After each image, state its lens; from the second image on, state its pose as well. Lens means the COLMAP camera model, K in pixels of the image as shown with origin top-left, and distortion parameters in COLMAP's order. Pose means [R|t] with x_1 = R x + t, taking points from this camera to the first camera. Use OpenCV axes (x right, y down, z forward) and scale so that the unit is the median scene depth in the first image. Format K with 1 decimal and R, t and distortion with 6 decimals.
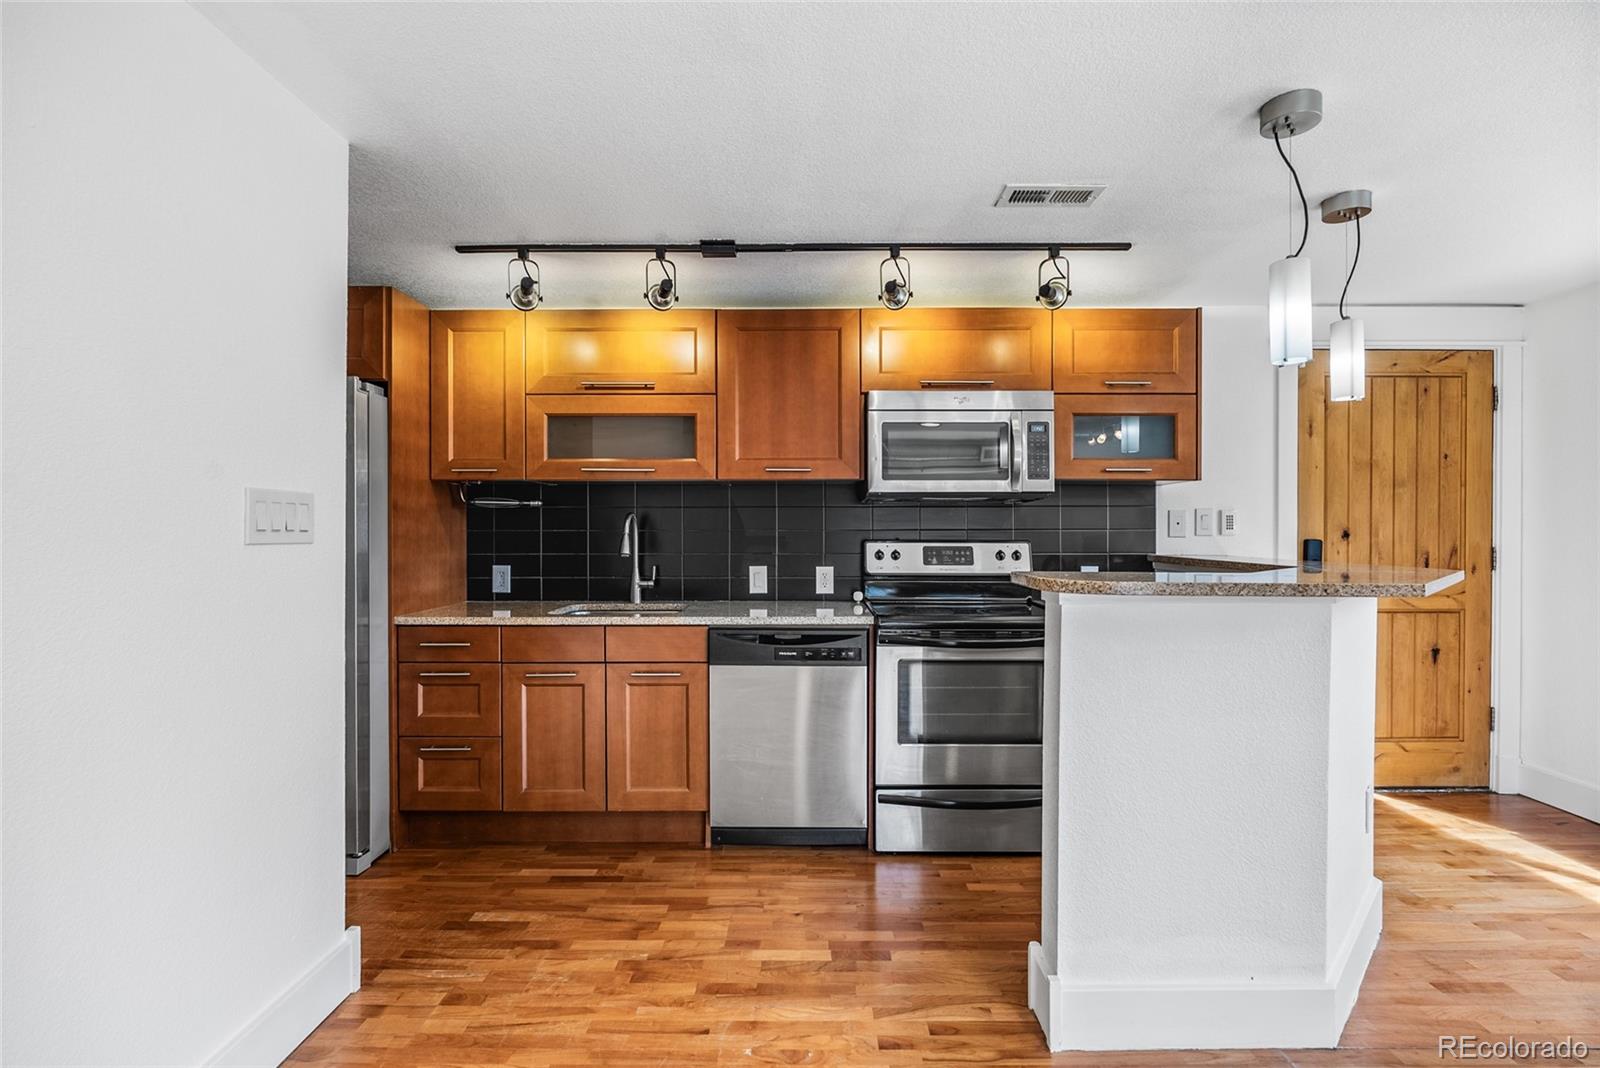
lens RADIAL K [[742.6, 0, 800.3], [0, 742.6, 533.1], [0, 0, 1]] dist [-0.002205, 0.000450]
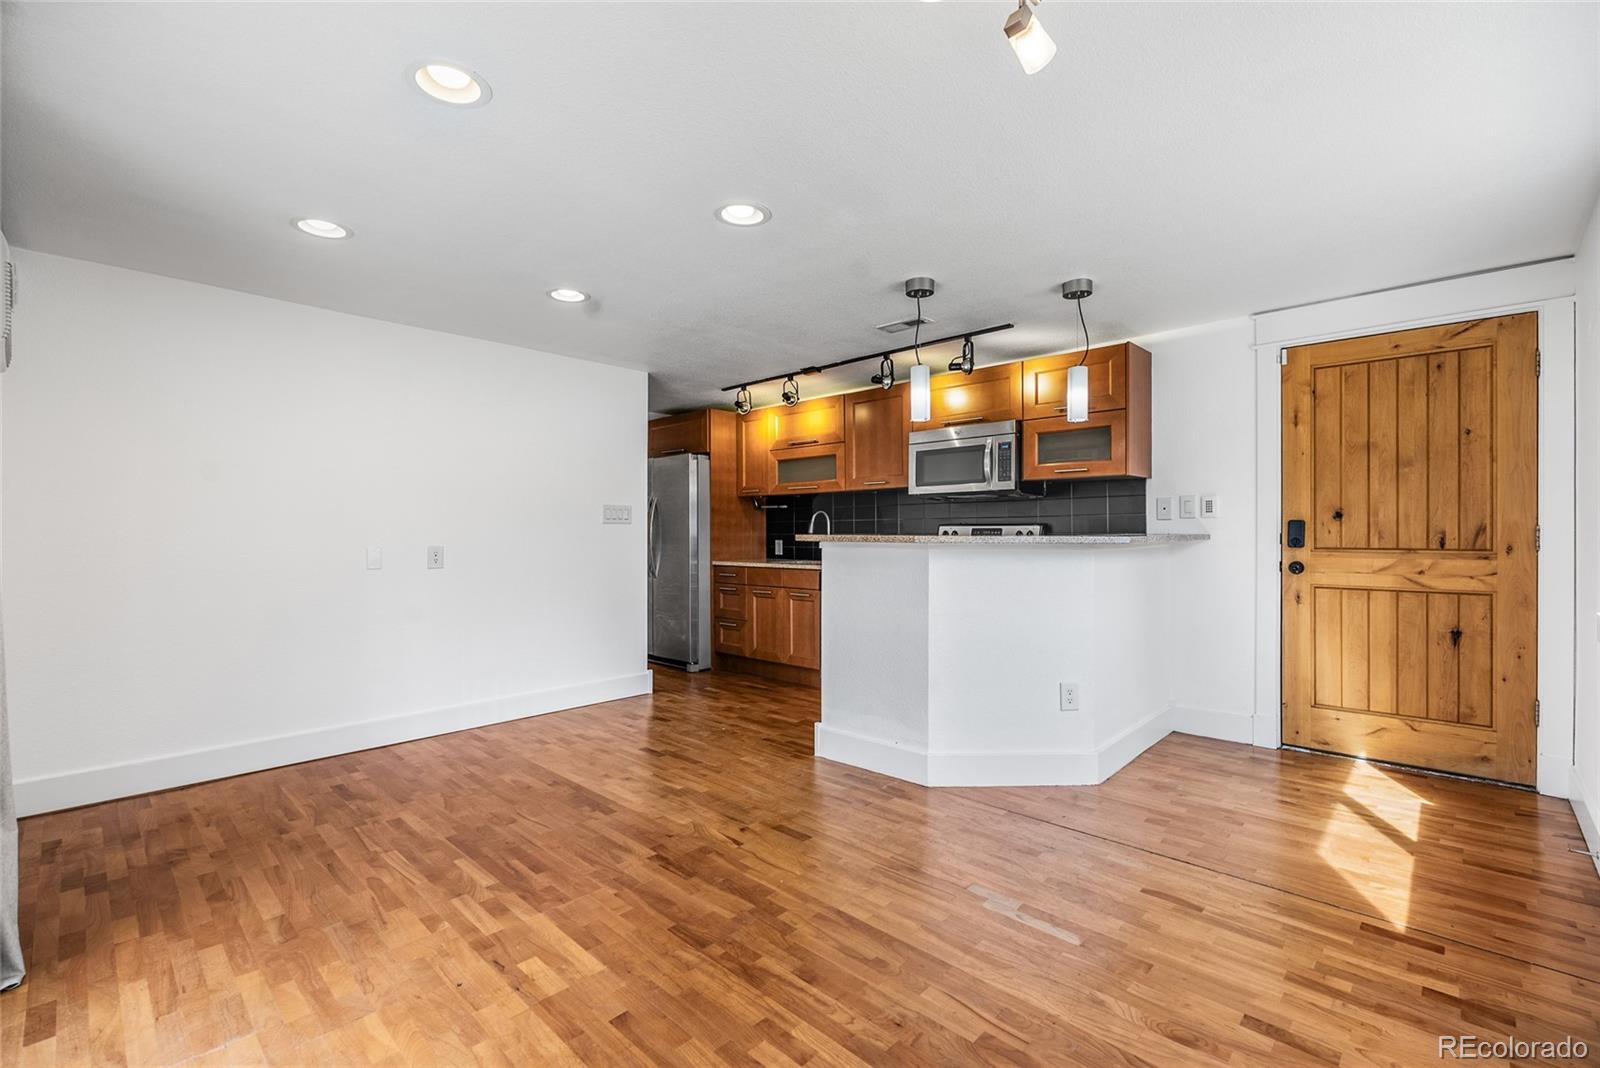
lens RADIAL K [[707.5, 0, 796.9], [0, 707.5, 533.5], [0, 0, 1]] dist [-0.001023, -0.000418]
pose [[0.722005, -0.001236, -0.691886, 0.897370], [0.001446, 0.999999, -0.000276, 0.028381], [0.691886, -0.000801, 0.722006, -0.270885]]
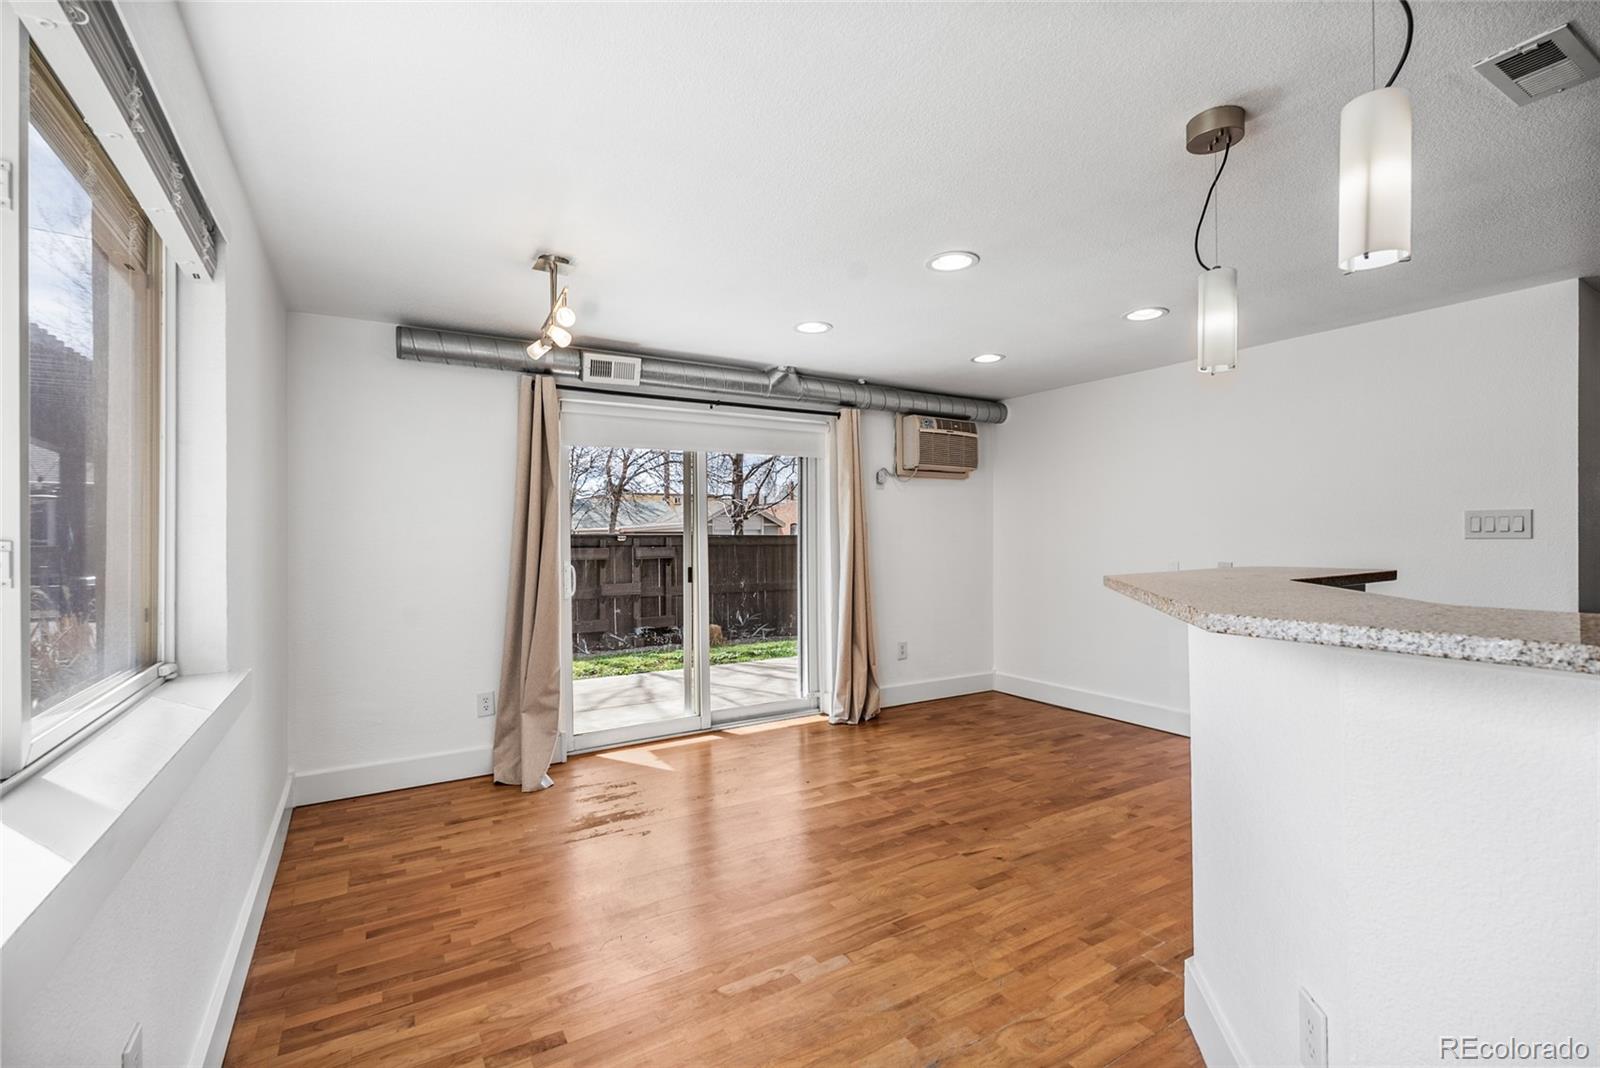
lens RADIAL K [[707.5, 0, 798.9], [0, 707.5, 536.6], [0, 0, 1]] dist [-0.001023, -0.000418]
pose [[-0.856911, 0.003447, -0.515453, 0.899236], [0.004690, 0.999988, -0.001111, 0.002155], [0.515443, -0.003370, -0.856917, 0.830864]]
